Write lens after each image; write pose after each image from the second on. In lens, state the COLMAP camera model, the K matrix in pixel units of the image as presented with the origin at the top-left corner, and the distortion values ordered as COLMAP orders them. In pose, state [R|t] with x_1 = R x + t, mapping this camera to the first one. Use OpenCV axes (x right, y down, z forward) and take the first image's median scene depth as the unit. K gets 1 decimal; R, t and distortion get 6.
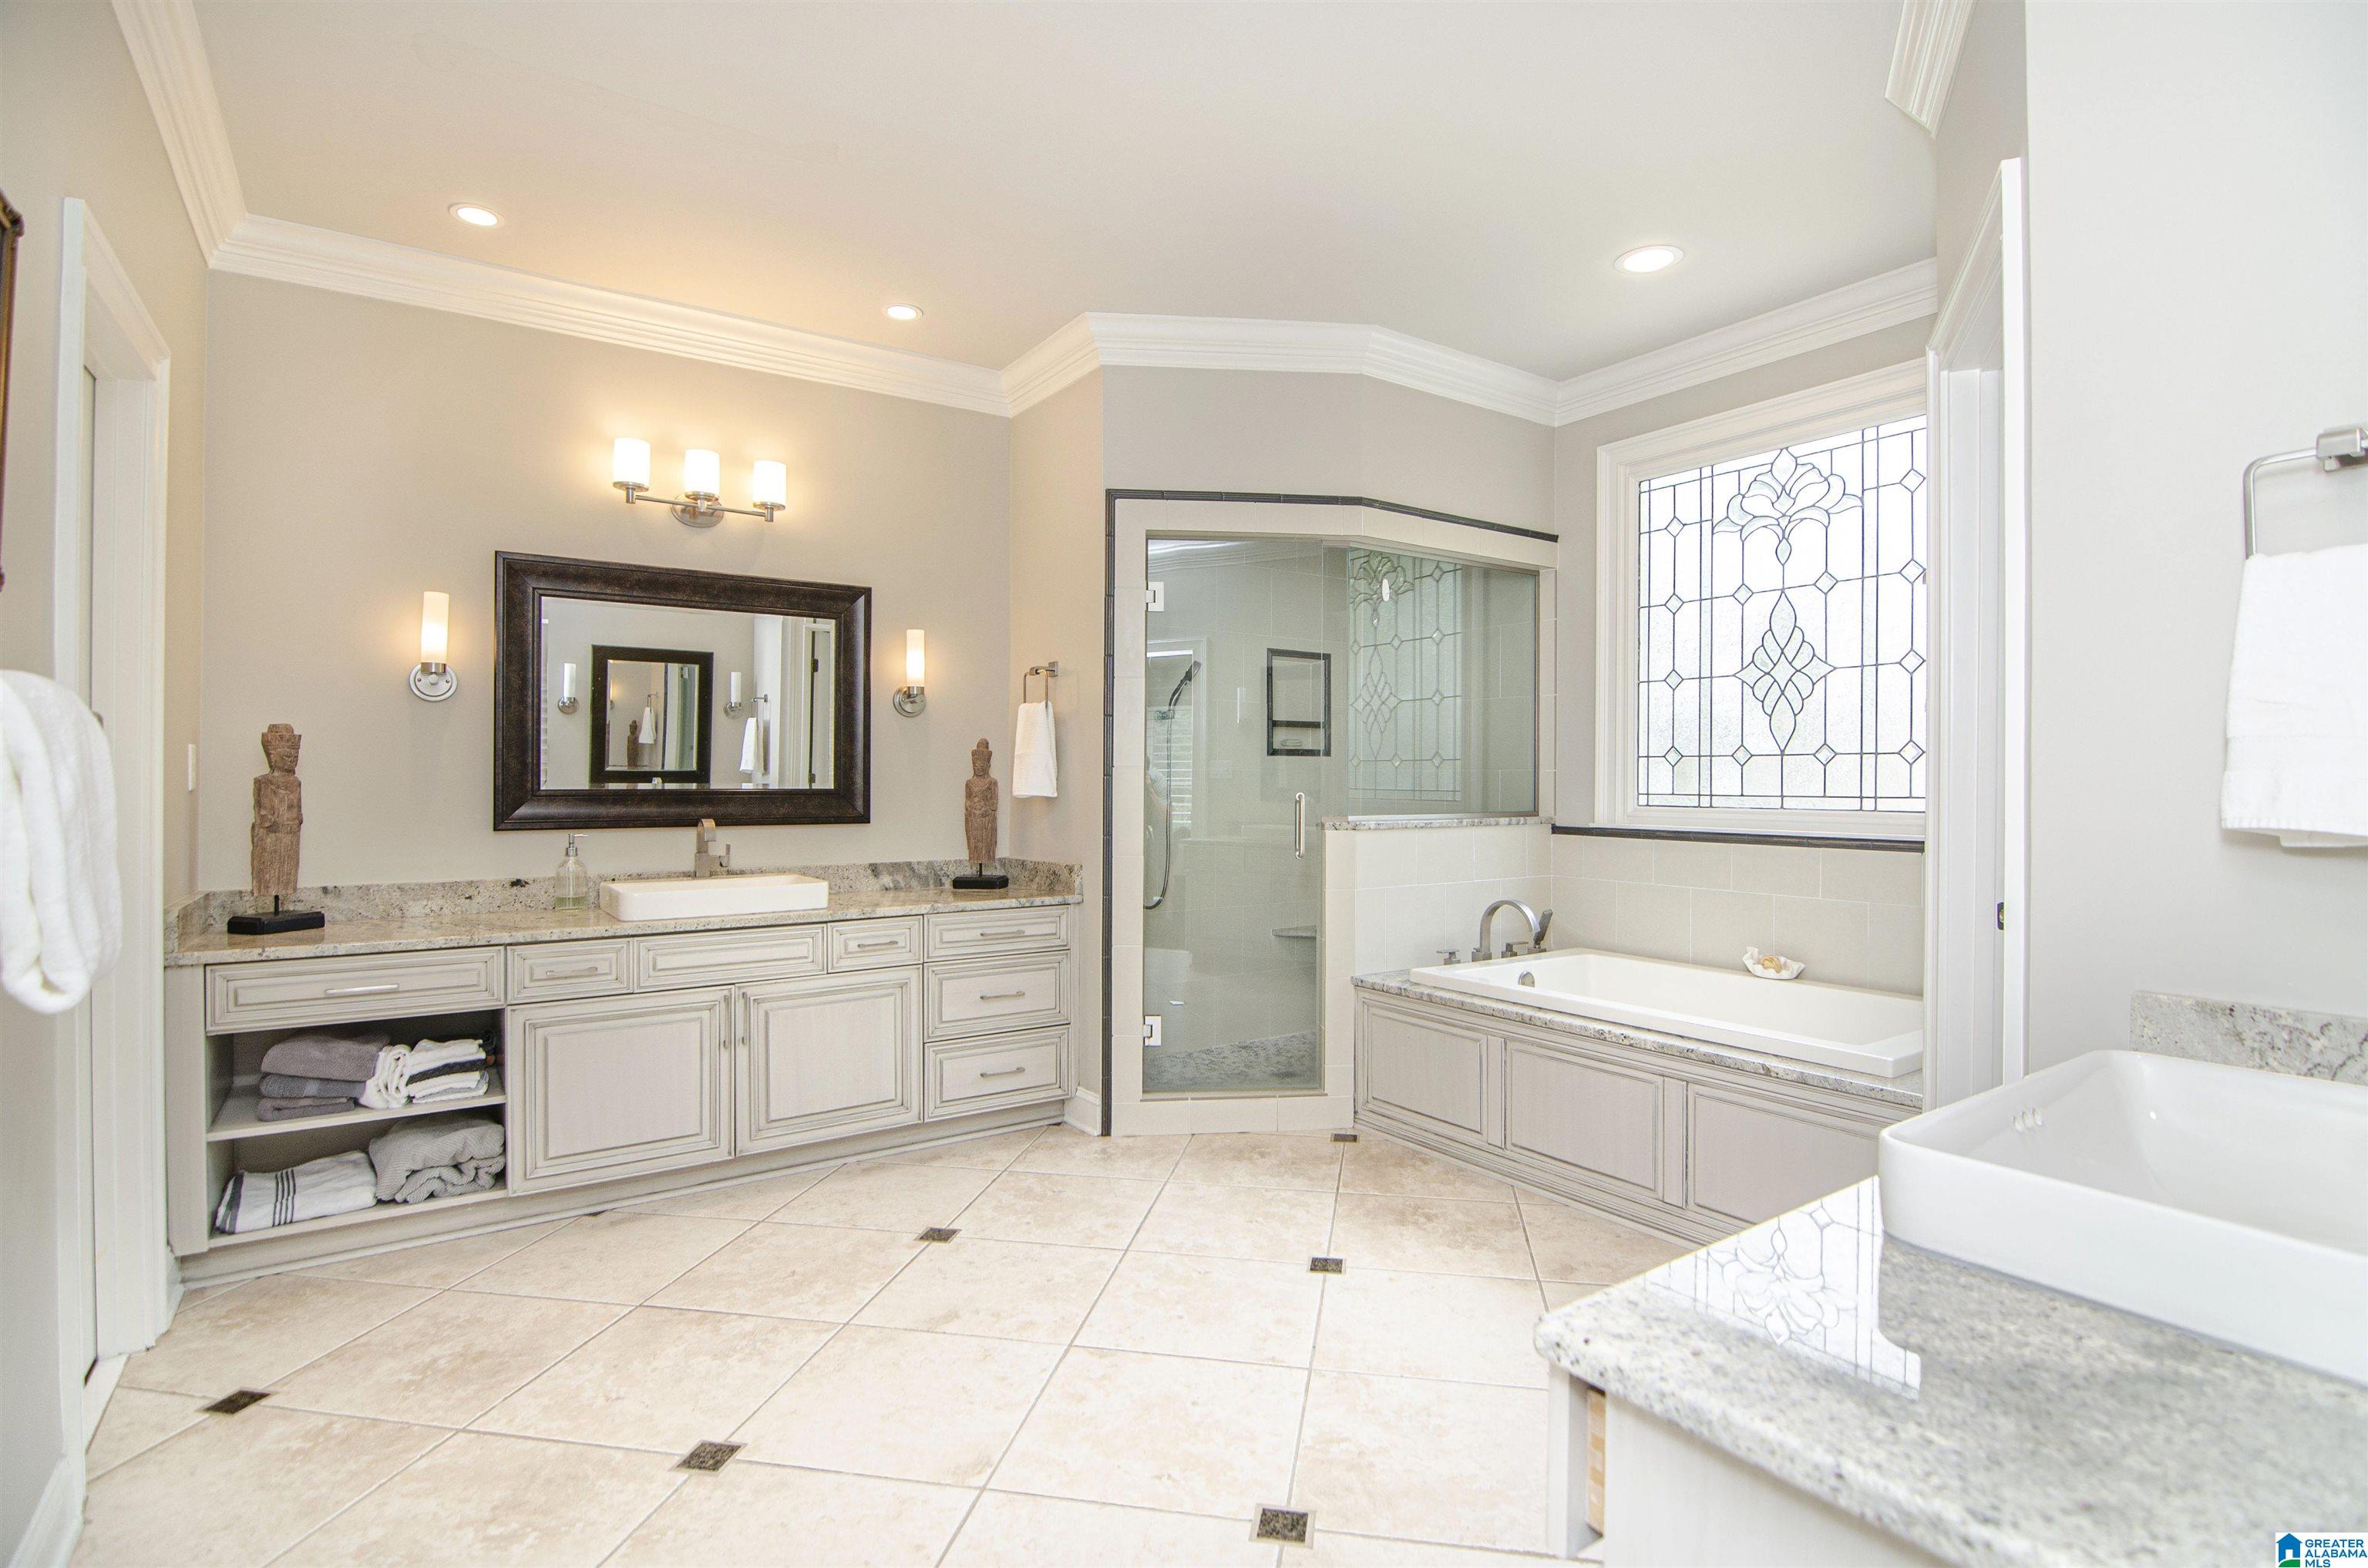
lens RADIAL K [[1148.8, 0, 1184.0], [0, 1148.8, 784.0], [0, 0, 1]] dist [-0.000195, -0.000774]
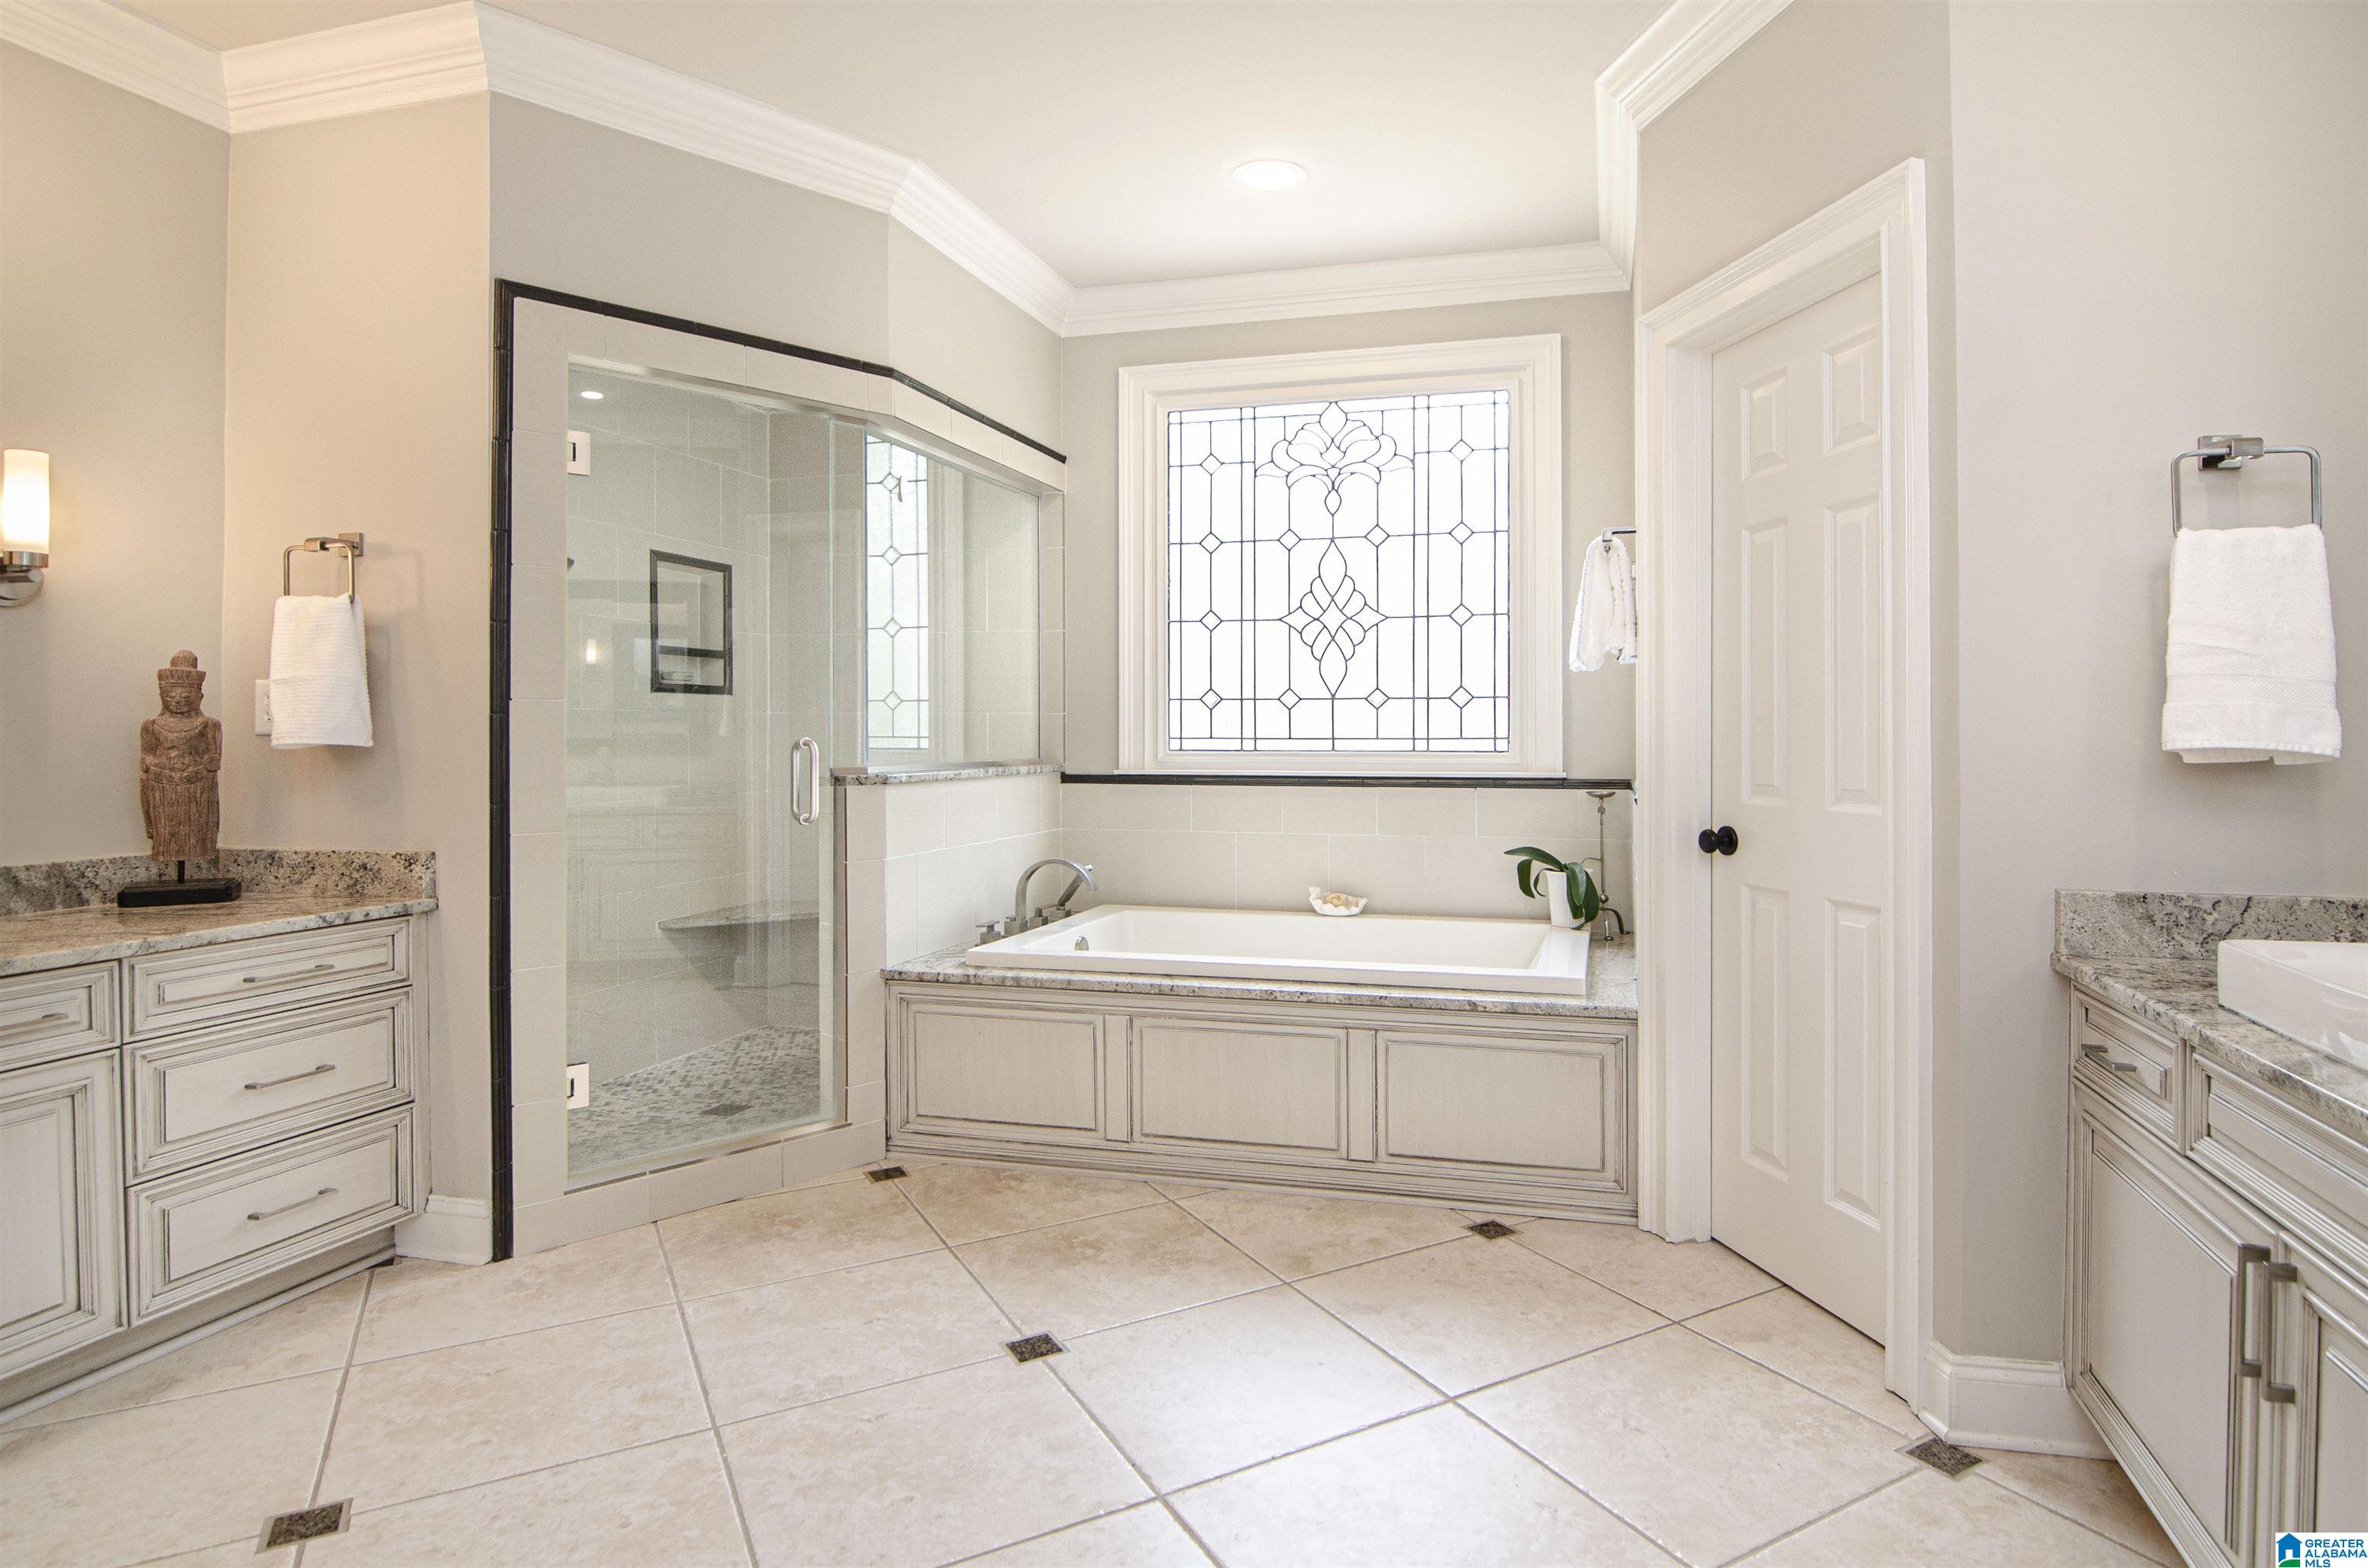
lens RADIAL K [[1167.5, 0, 1185.8], [0, 1167.5, 740.2], [0, 0, 1]] dist [0.001696, -0.009356]
pose [[0.747952, -0.003141, 0.663745, -0.246834], [0.001915, 0.999995, 0.002574, 0.008158], [-0.663750, -0.000654, 0.747955, 0.270913]]
